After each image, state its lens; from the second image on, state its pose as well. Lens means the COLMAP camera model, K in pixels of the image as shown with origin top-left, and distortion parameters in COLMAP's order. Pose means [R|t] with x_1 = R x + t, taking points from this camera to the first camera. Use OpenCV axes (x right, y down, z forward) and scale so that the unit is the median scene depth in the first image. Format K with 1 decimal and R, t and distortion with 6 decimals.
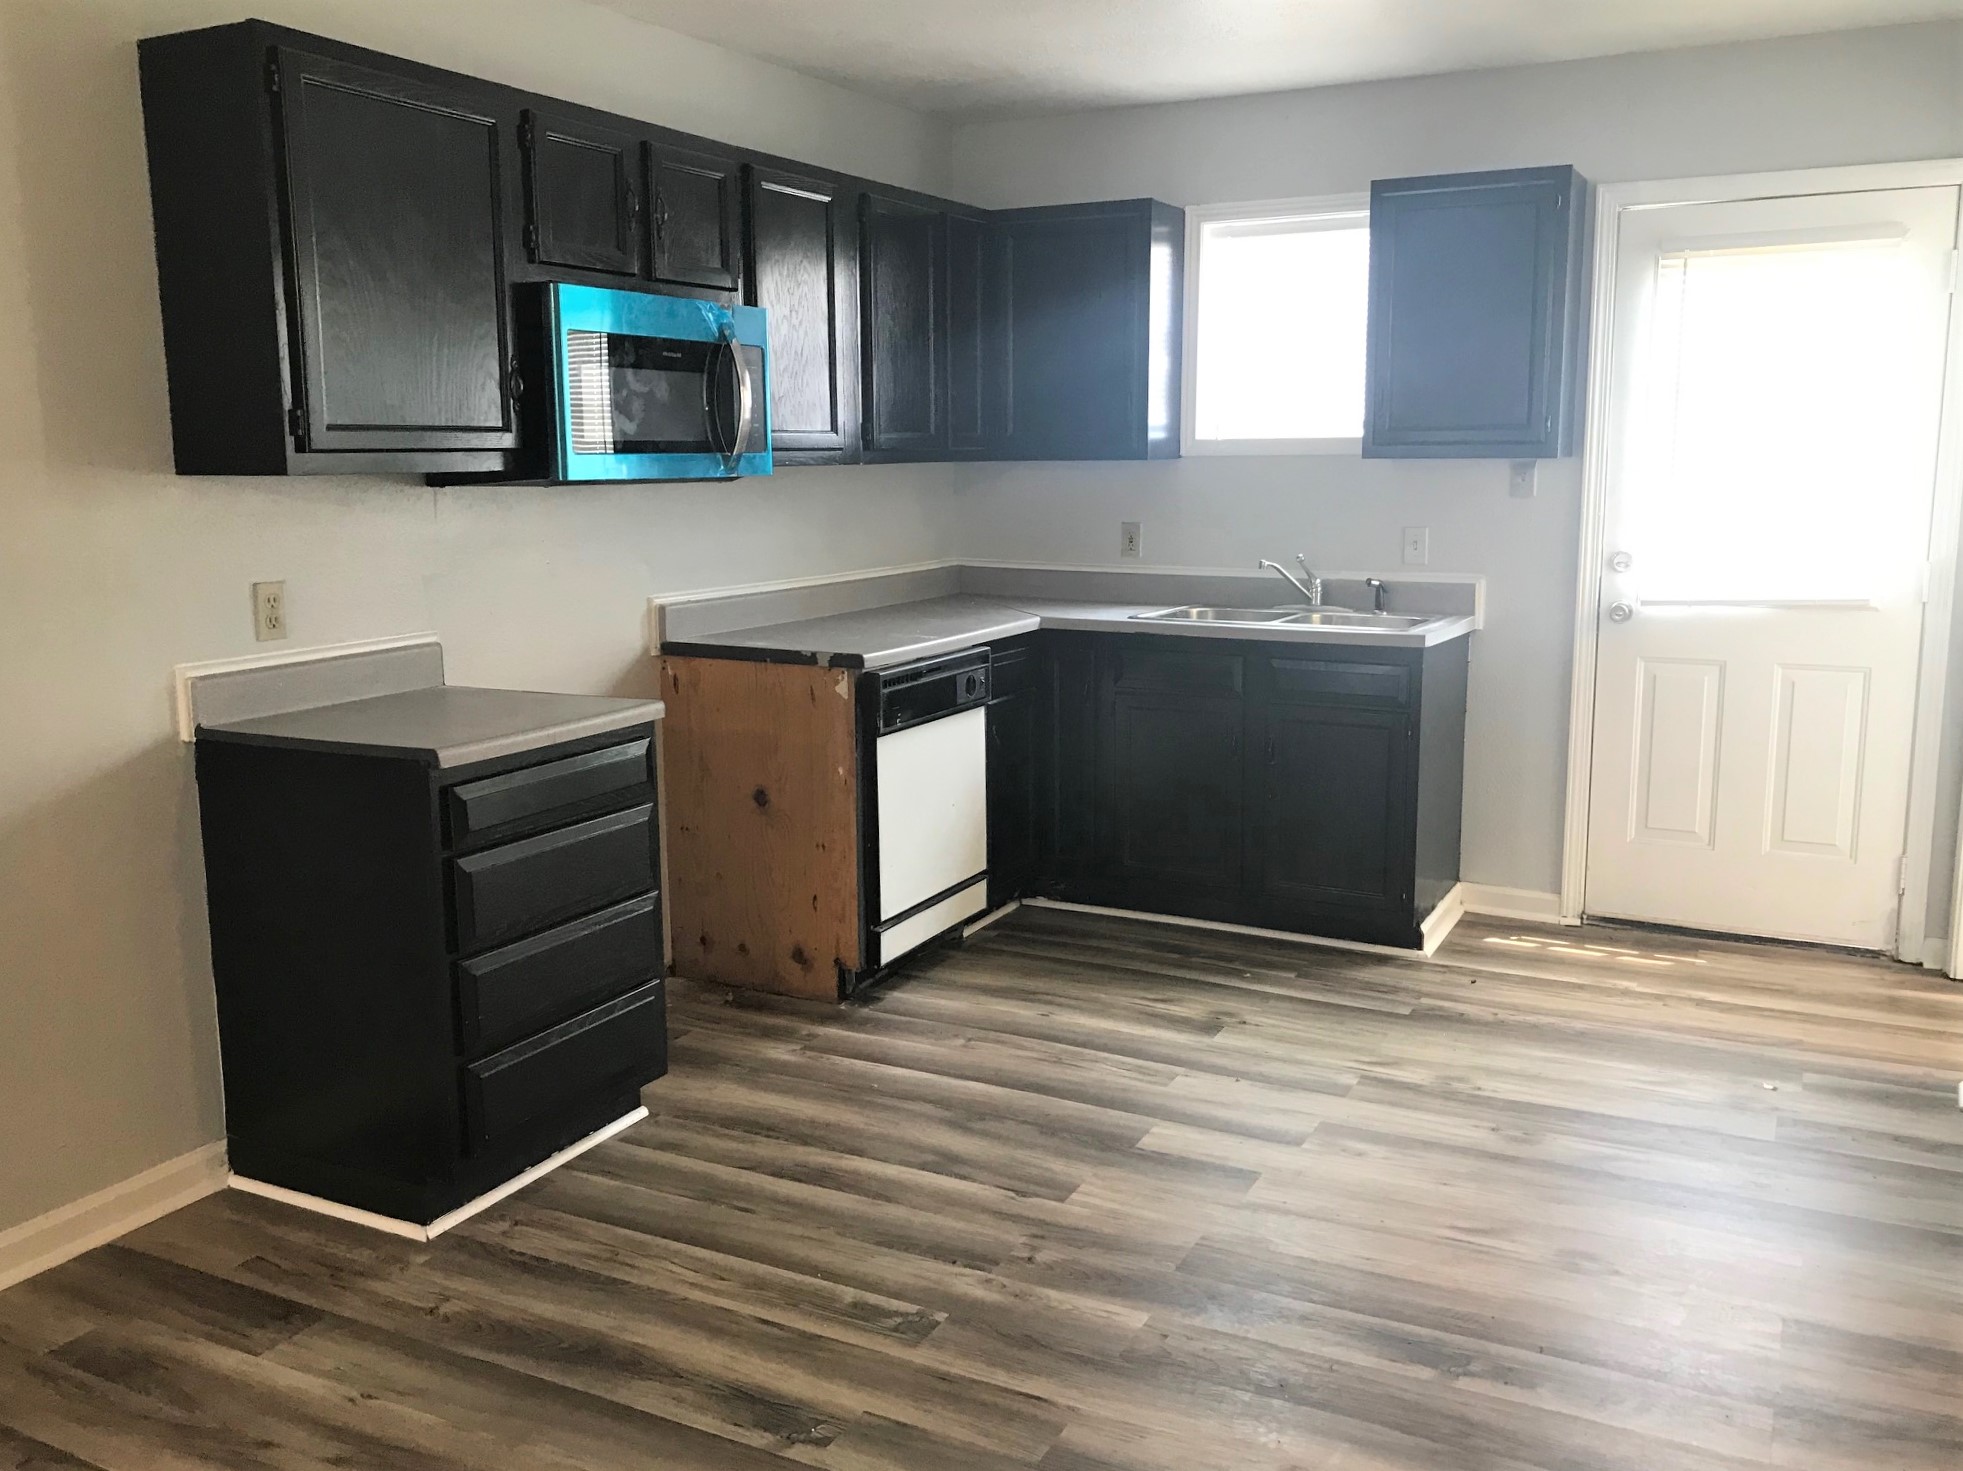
lens RADIAL K [[1620.5, 0, 969.7], [0, 1620.5, 700.9], [0, 0, 1]] dist [0.081210, -0.172996]
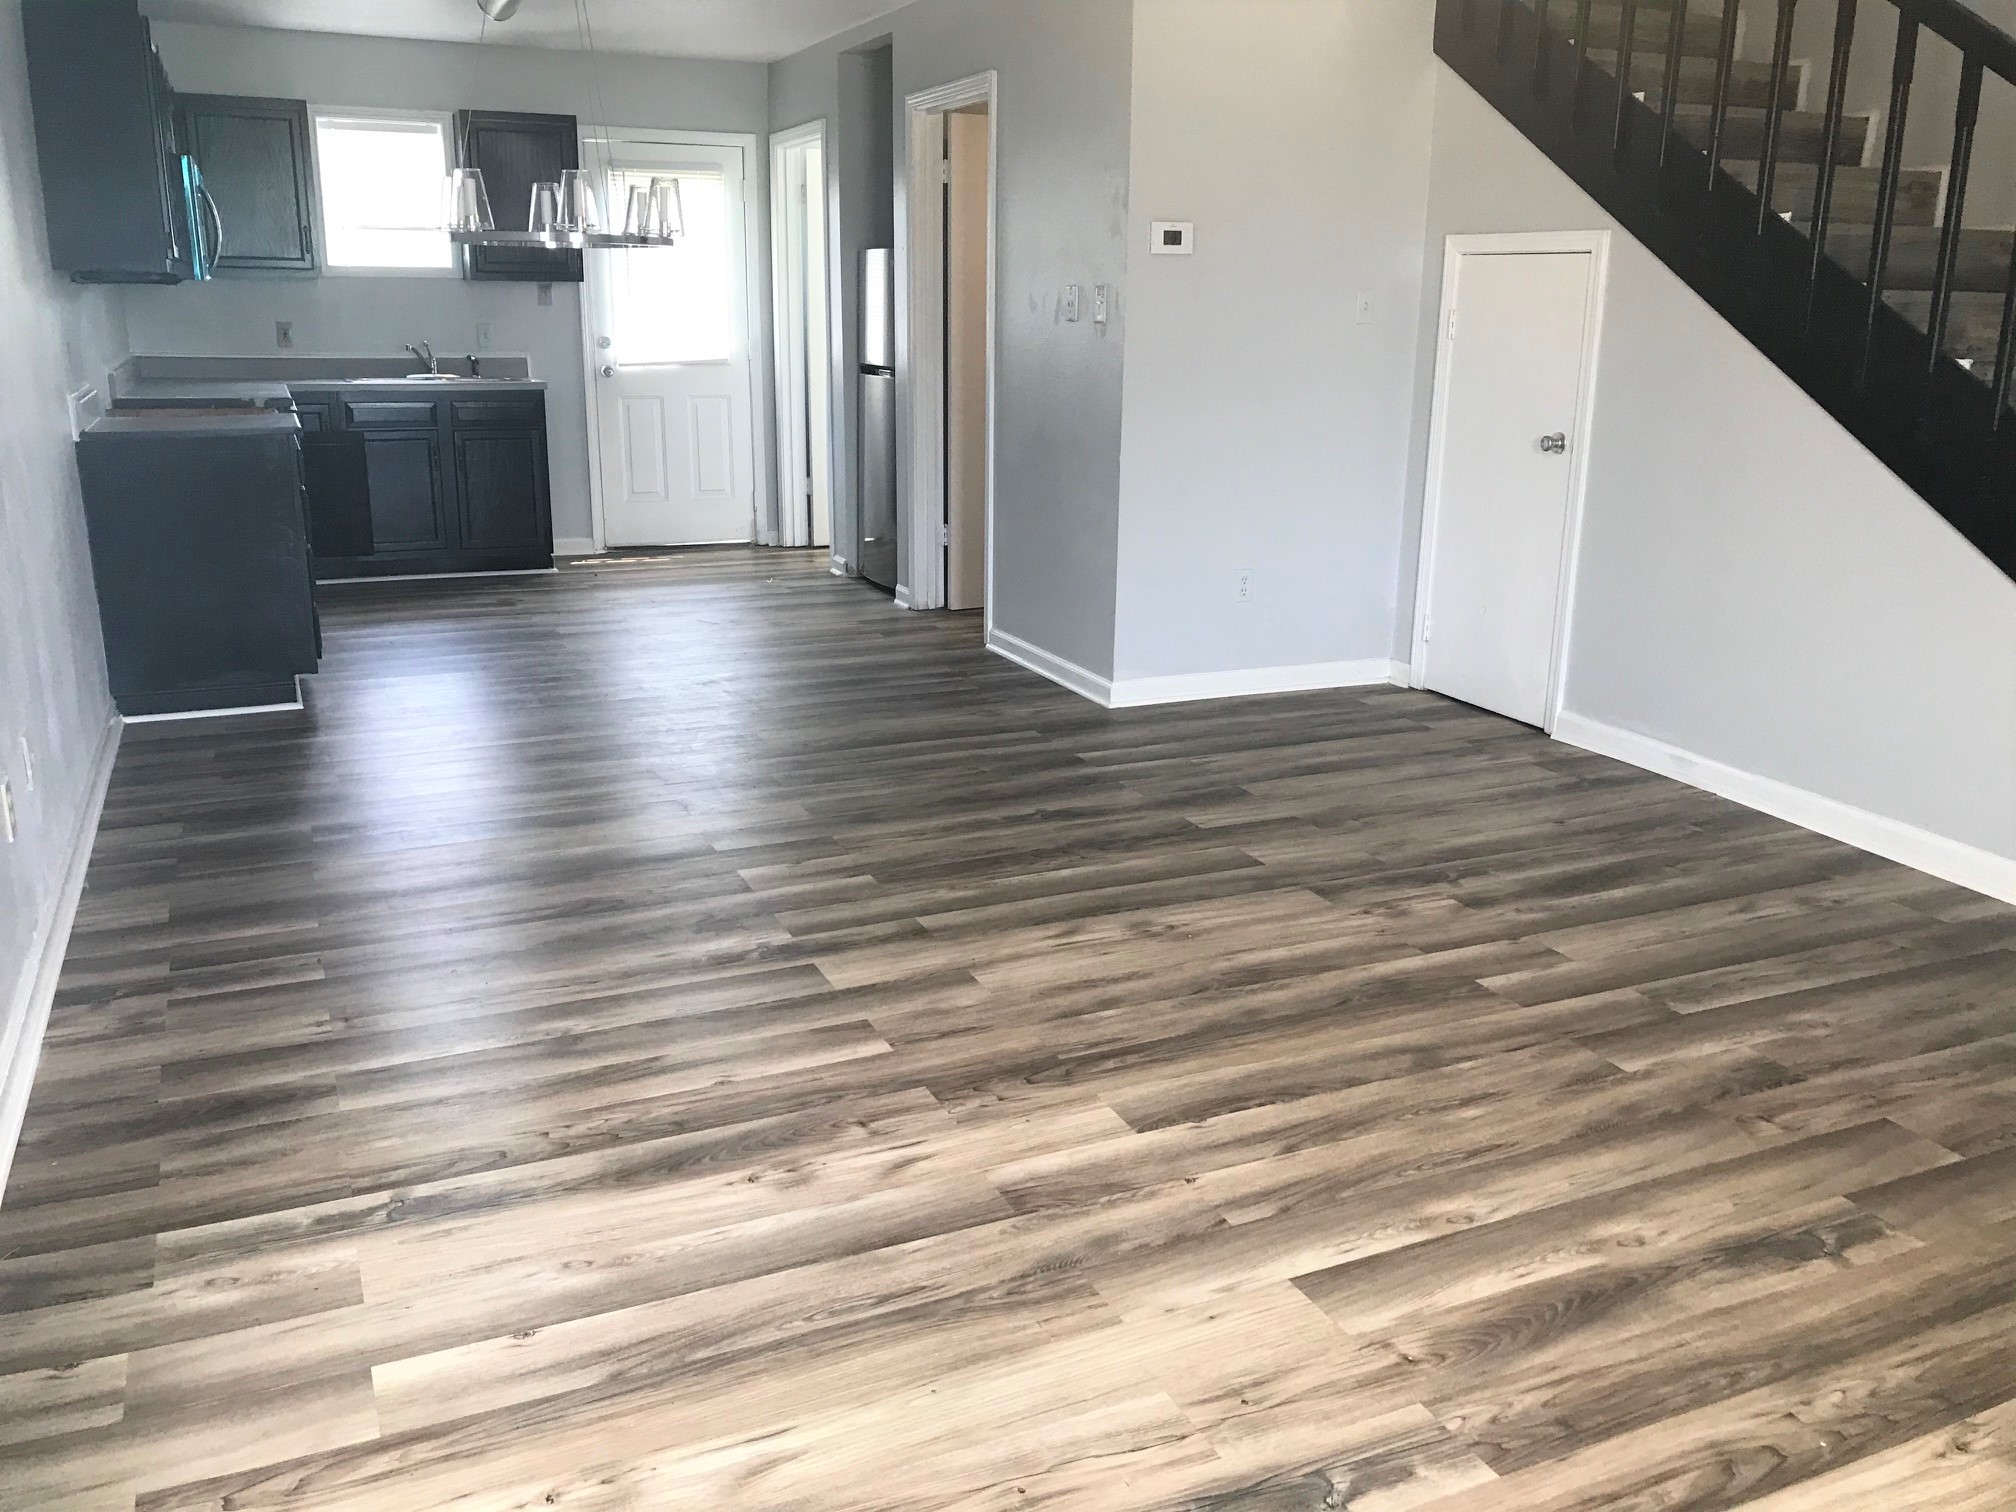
lens RADIAL K [[1664.3, 0, 995.9], [0, 1664.3, 720.4], [0, 0, 1]] dist [0.081210, -0.172996]
pose [[0.621394, -0.180975, 0.762310, -0.900507], [0.108194, 0.983457, 0.145282, 0.112968], [-0.775992, -0.007800, 0.630695, -0.545662]]
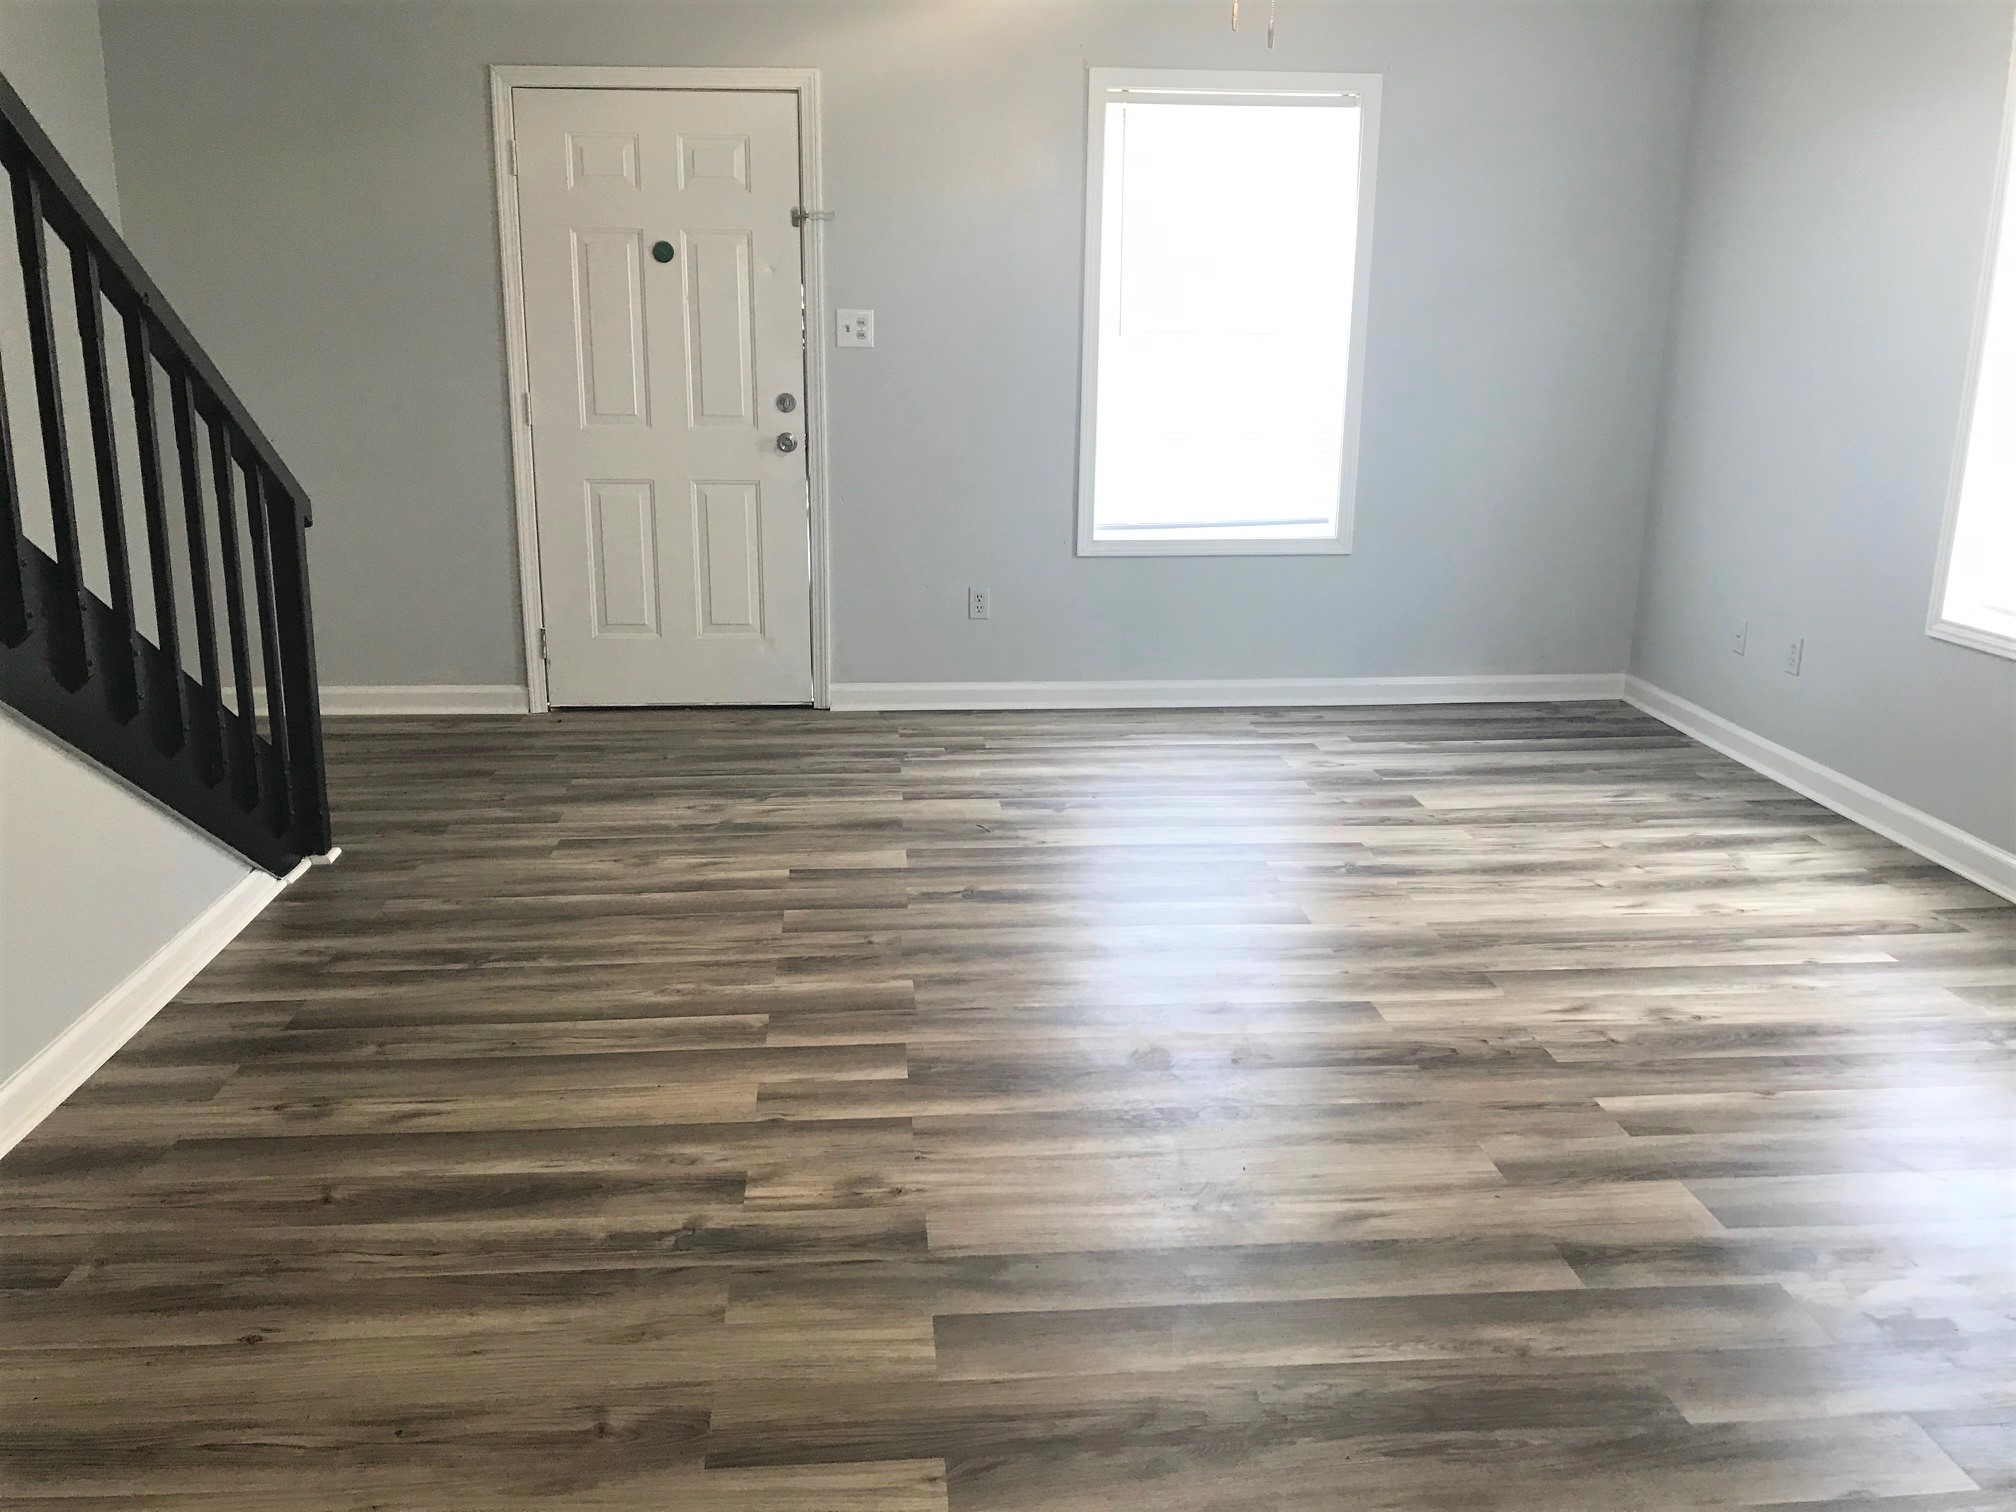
lens RADIAL K [[1668.7, 0, 1010.6], [0, 1668.7, 720.0], [0, 0, 1]] dist [0.031382, -0.035400]
pose [[-0.841784, 0.124216, -0.525329, 0.174187], [-0.088747, 0.928078, 0.361655, -0.026296], [0.532470, 0.351057, -0.770218, 0.317115]]
